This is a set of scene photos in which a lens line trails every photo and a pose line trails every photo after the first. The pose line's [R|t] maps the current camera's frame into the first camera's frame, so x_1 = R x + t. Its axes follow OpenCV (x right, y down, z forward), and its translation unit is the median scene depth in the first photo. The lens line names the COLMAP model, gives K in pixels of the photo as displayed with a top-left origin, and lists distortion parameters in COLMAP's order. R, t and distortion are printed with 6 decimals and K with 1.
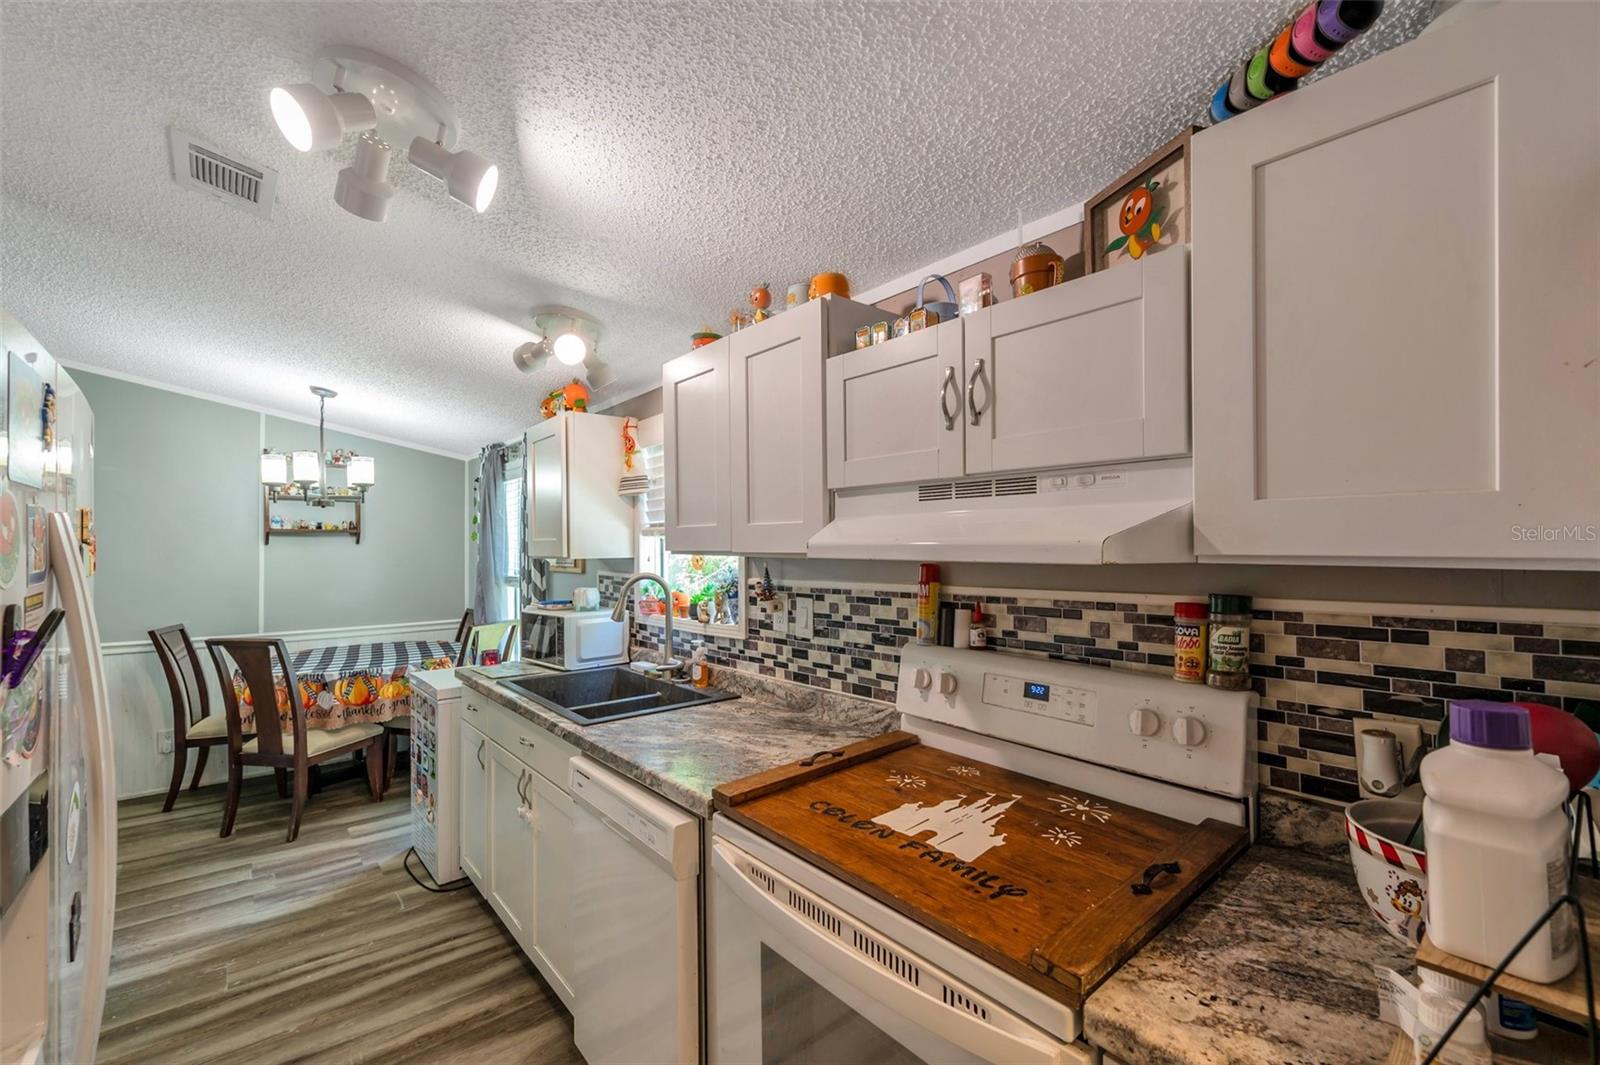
lens RADIAL K [[701.9, 0, 800.0], [0, 701.9, 532.5], [0, 0, 1]] dist [-0.001634, -0.000149]
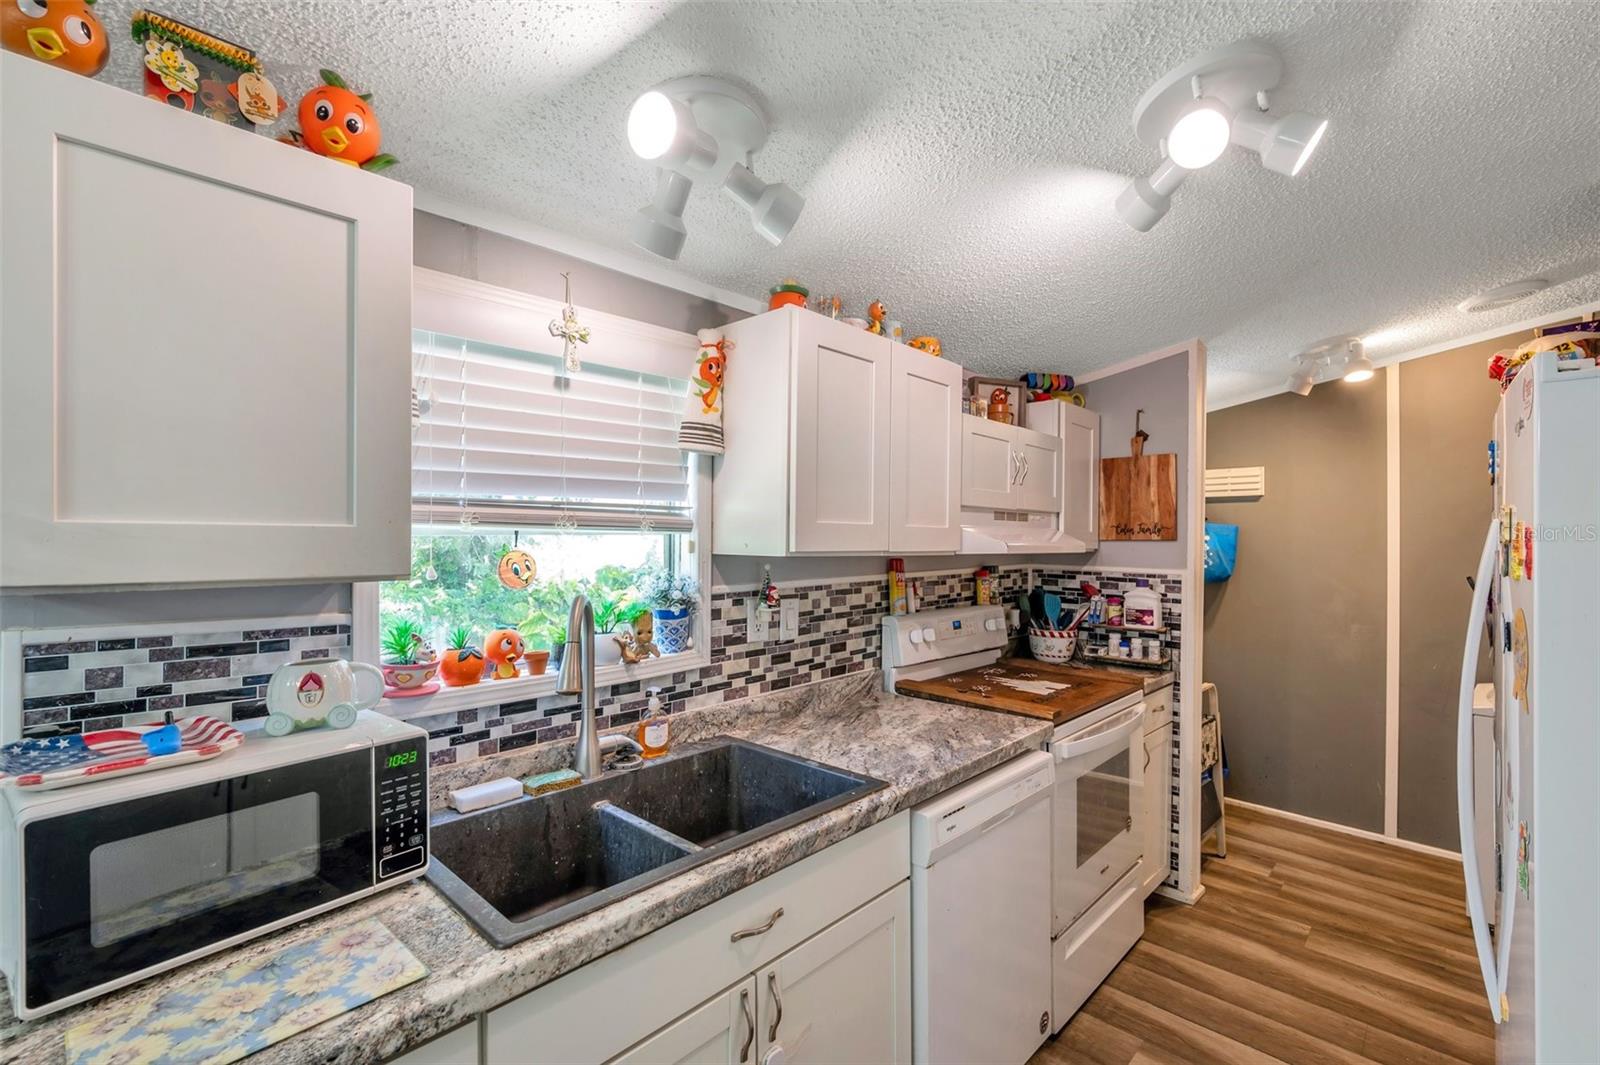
lens RADIAL K [[699.3, 0, 800.2], [0, 699.3, 536.2], [0, 0, 1]] dist [-0.000161, -0.000068]
pose [[-0.128180, 0.026163, 0.991406, -0.987201], [-0.006089, 0.999612, -0.027167, 0.032834], [-0.991732, -0.009519, -0.127971, 1.136914]]
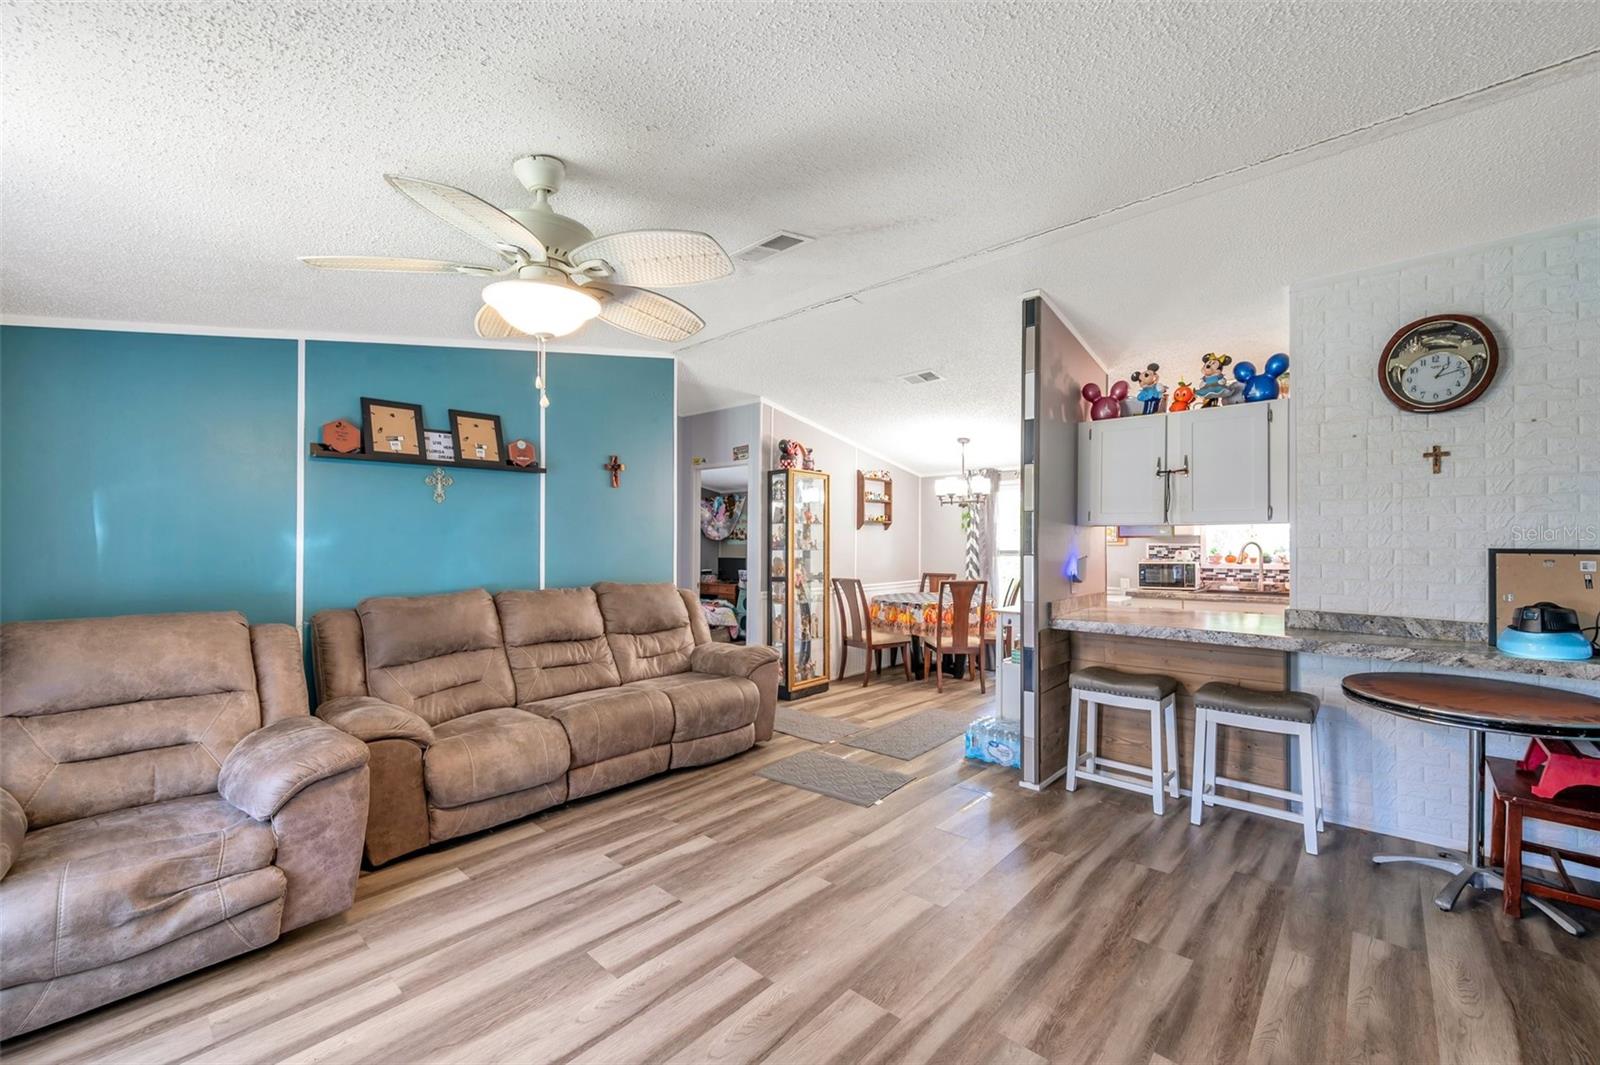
lens RADIAL K [[634.8, 0, 805.4], [0, 634.8, 538.4], [0, 0, 1]] dist [-0.000067, 0.000140]
pose [[0.987662, 0.011697, 0.156164, -2.335096], [-0.011566, 0.999932, -0.001747, 0.086159], [-0.156174, -0.000081, 0.987730, -0.861155]]
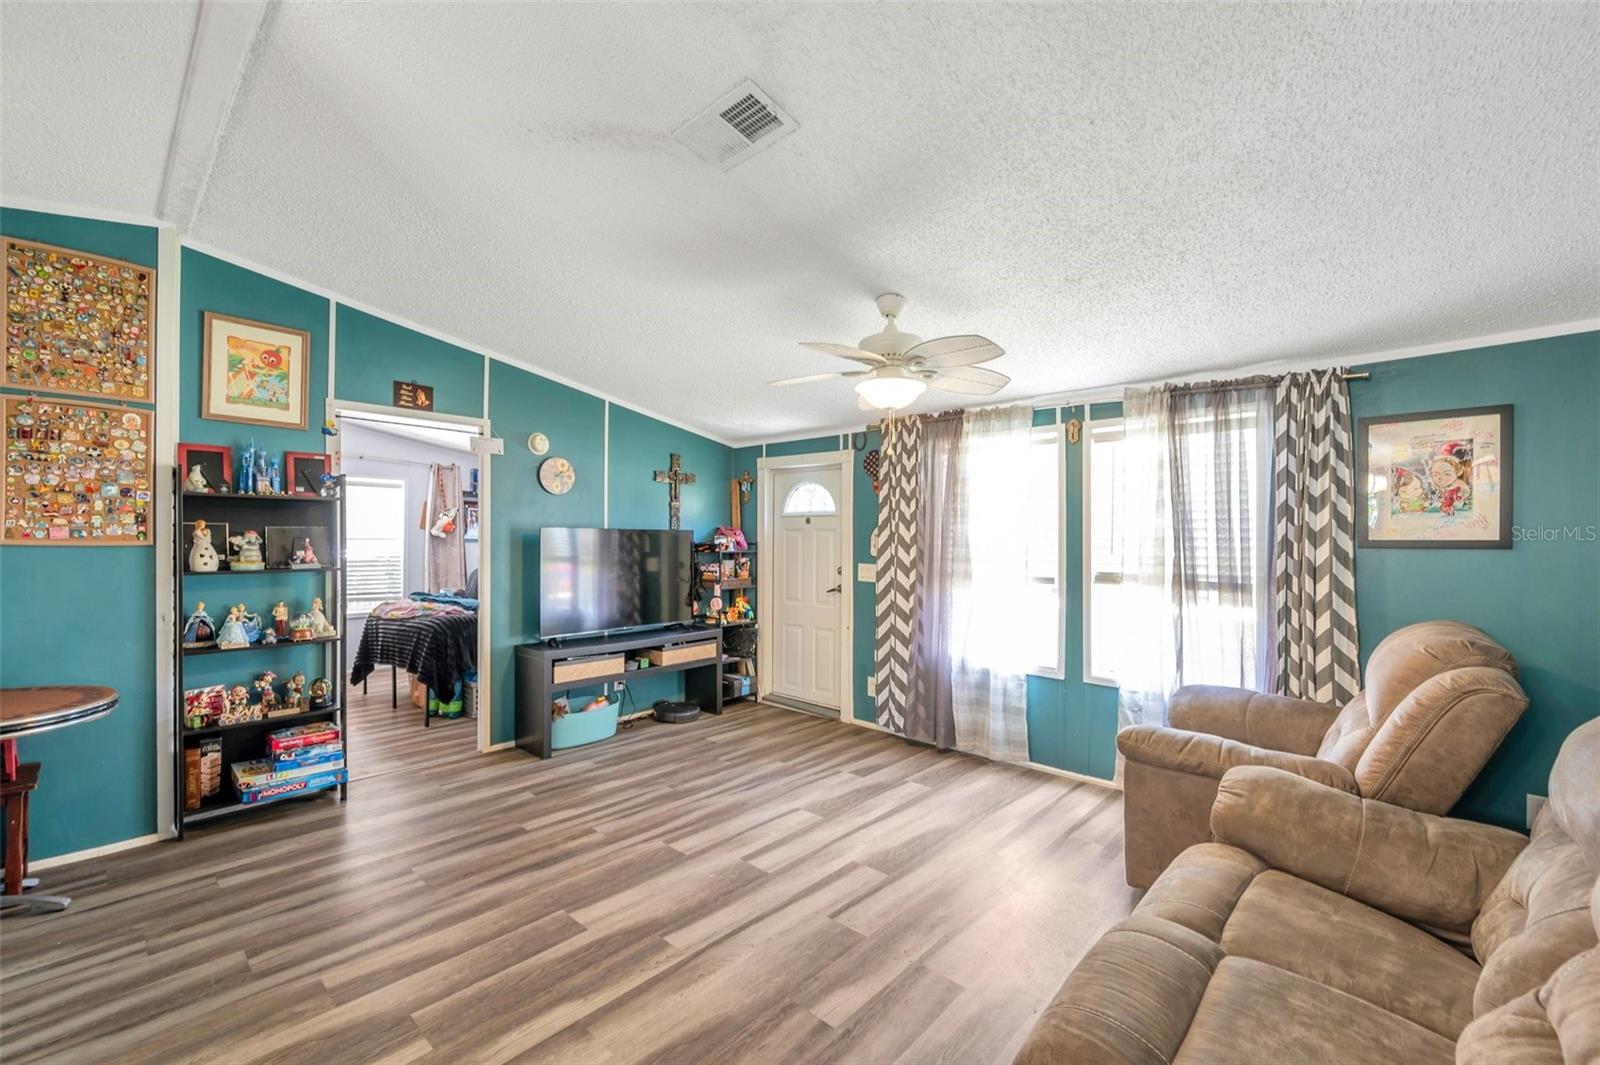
lens RADIAL K [[656.4, 0, 801.7], [0, 656.4, 537.6], [0, 0, 1]] dist [-0.002409, -0.000406]
pose [[-0.989464, 0.006944, -0.144610, -2.176119], [0.007943, 0.999948, -0.006330, 0.090357], [0.144558, -0.007412, -0.989469, 1.262031]]
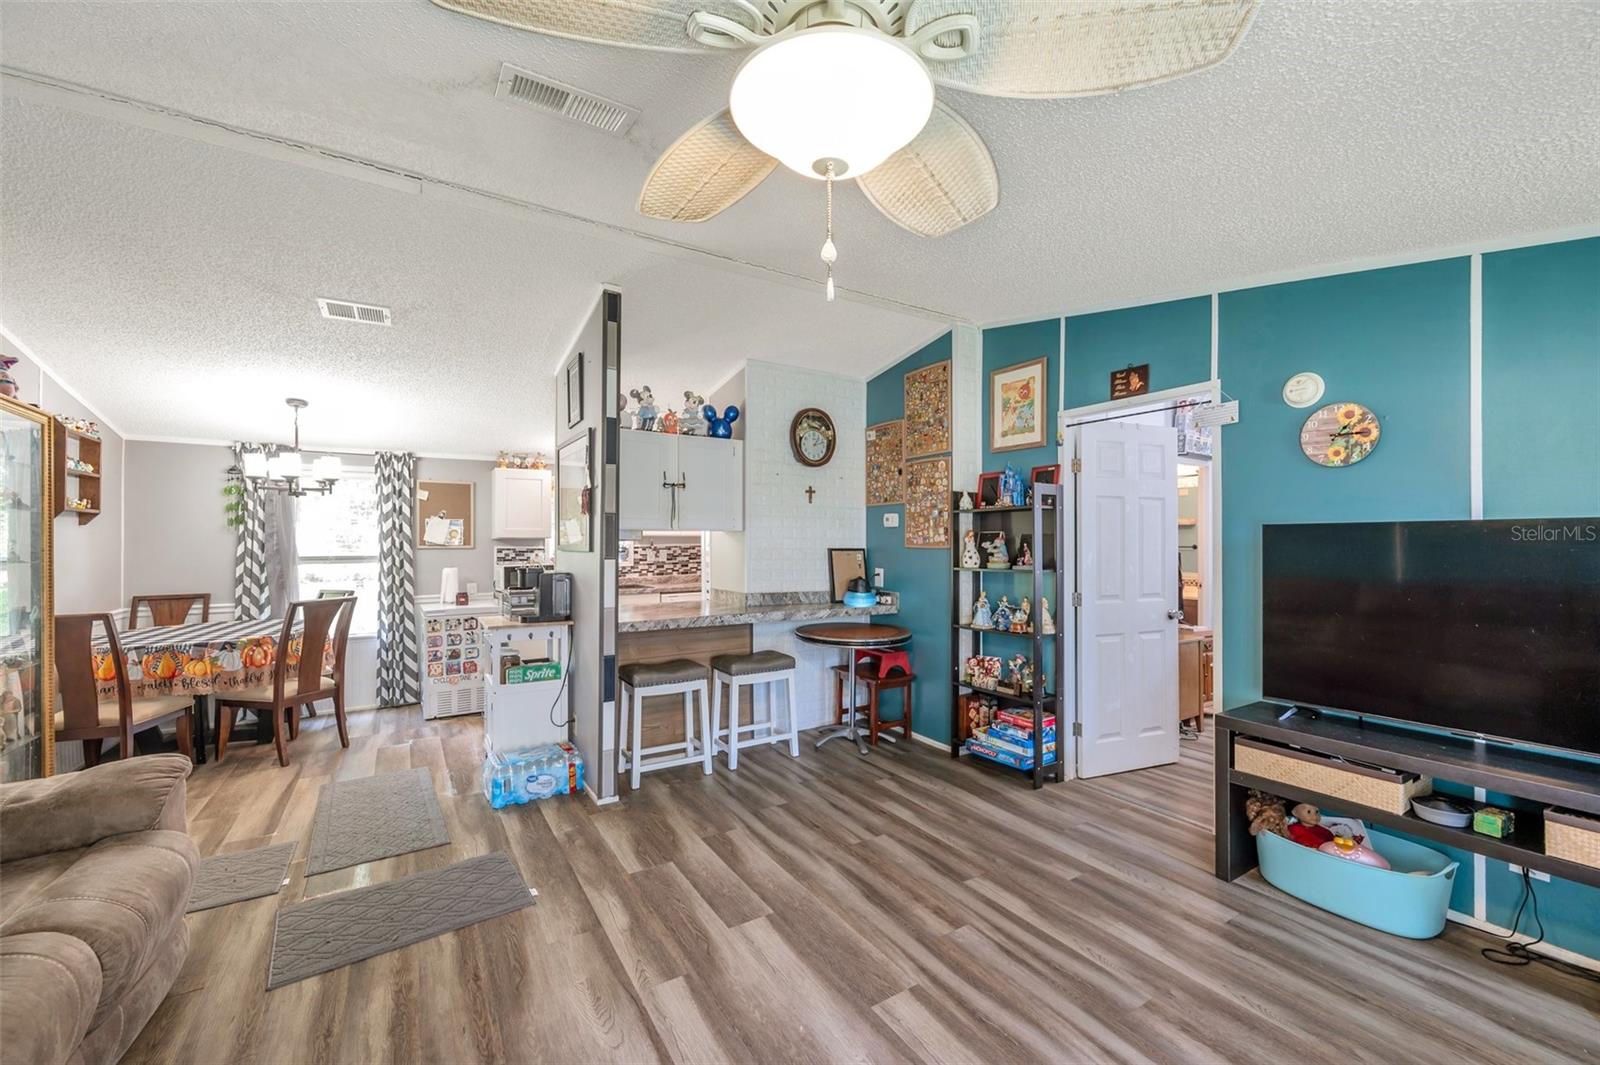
lens RADIAL K [[634.8, 0, 805.4], [0, 634.8, 538.4], [0, 0, 1]] dist [-0.000067, 0.000140]
pose [[0.120598, 0.019527, 0.992509, -2.980465], [-0.005656, 0.999804, -0.018984, 0.095852], [-0.992685, -0.003324, 0.120685, -0.037776]]
